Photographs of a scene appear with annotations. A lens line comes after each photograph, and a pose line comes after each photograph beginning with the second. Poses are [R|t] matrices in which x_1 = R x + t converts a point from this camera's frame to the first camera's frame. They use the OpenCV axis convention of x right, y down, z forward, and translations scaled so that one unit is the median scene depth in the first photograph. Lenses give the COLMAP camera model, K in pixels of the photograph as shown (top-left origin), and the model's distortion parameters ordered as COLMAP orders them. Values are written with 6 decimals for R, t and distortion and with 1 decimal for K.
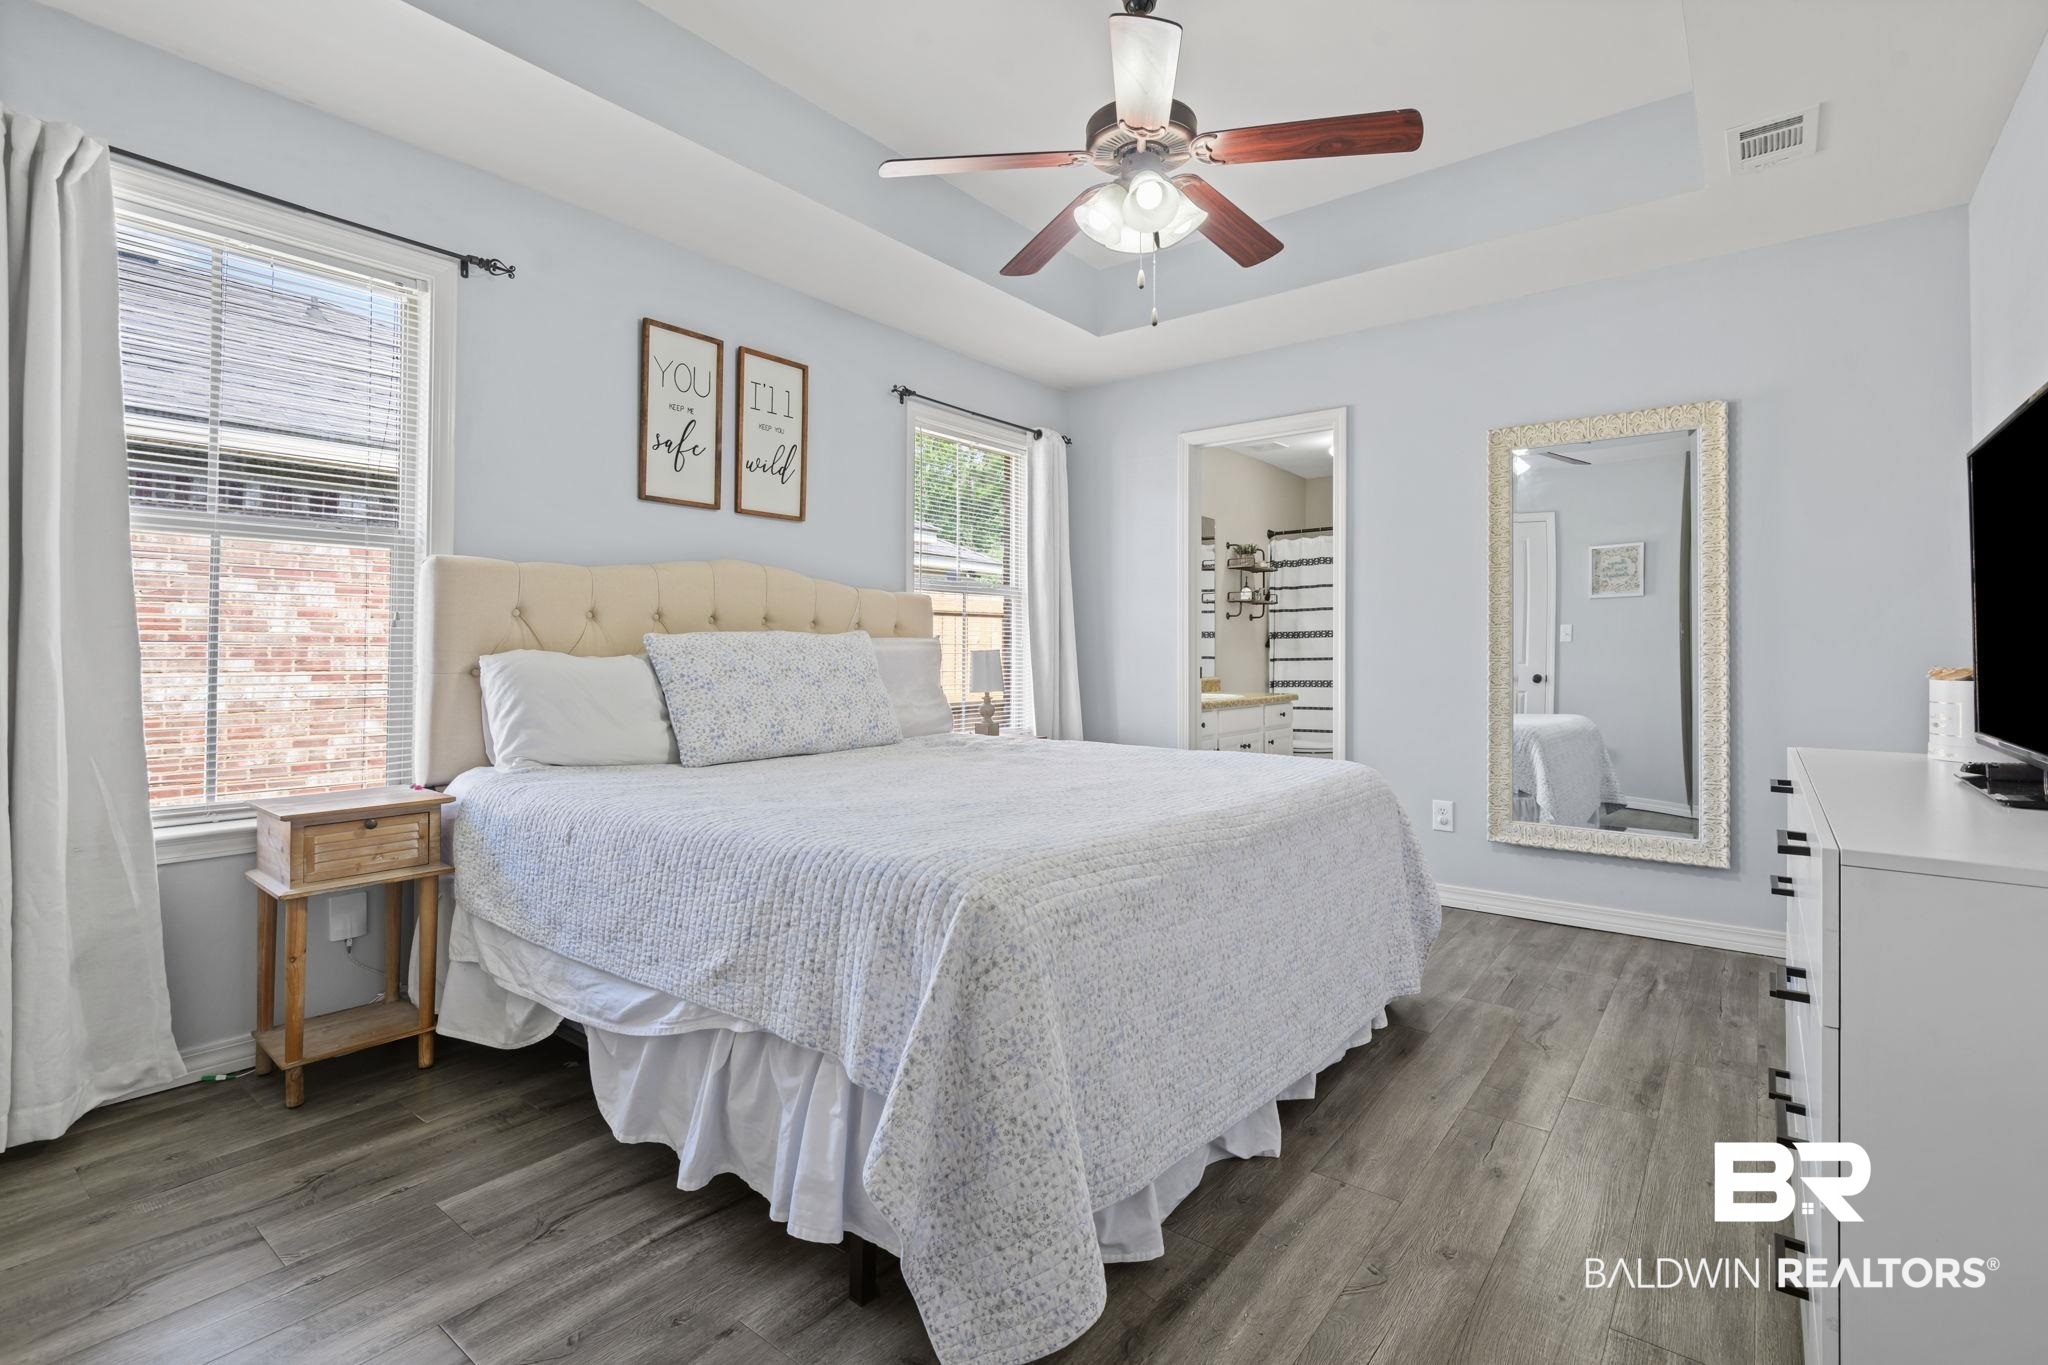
lens RADIAL K [[935.0, 0, 1034.9], [0, 935.0, 634.7], [0, 0, 1]] dist [0.001712, -0.000224]
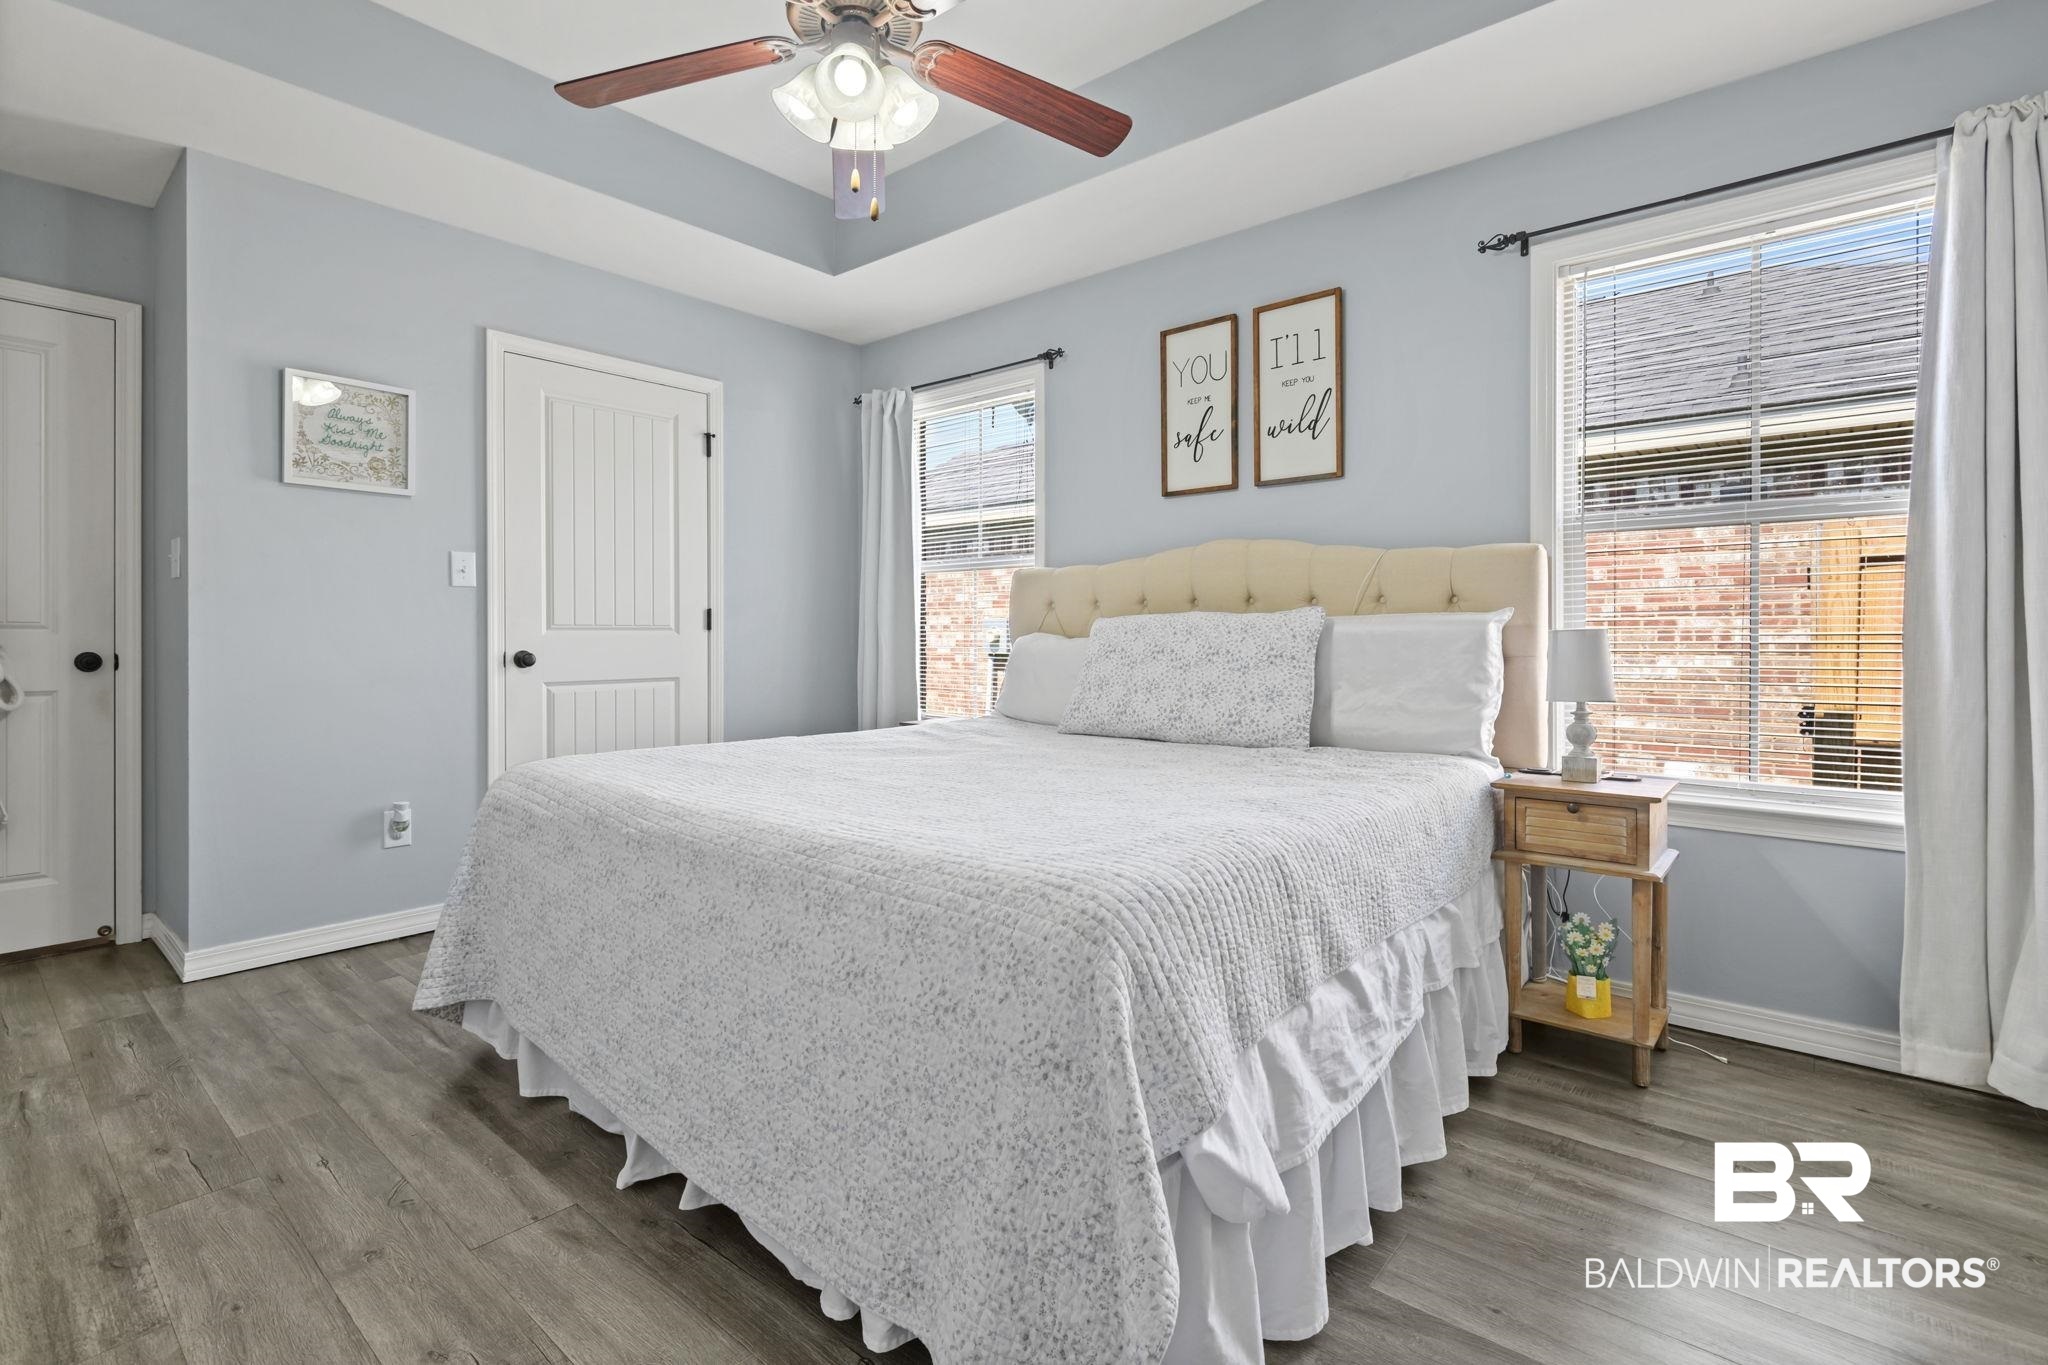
lens RADIAL K [[934.5, 0, 1028.0], [0, 934.5, 652.7], [0, 0, 1]] dist [0.002561, -0.004522]
pose [[-0.033398, 0.014996, -0.999330, 0.671989], [0.018943, 0.999717, 0.014368, 0.020342], [0.999263, -0.018451, -0.033673, 0.843373]]
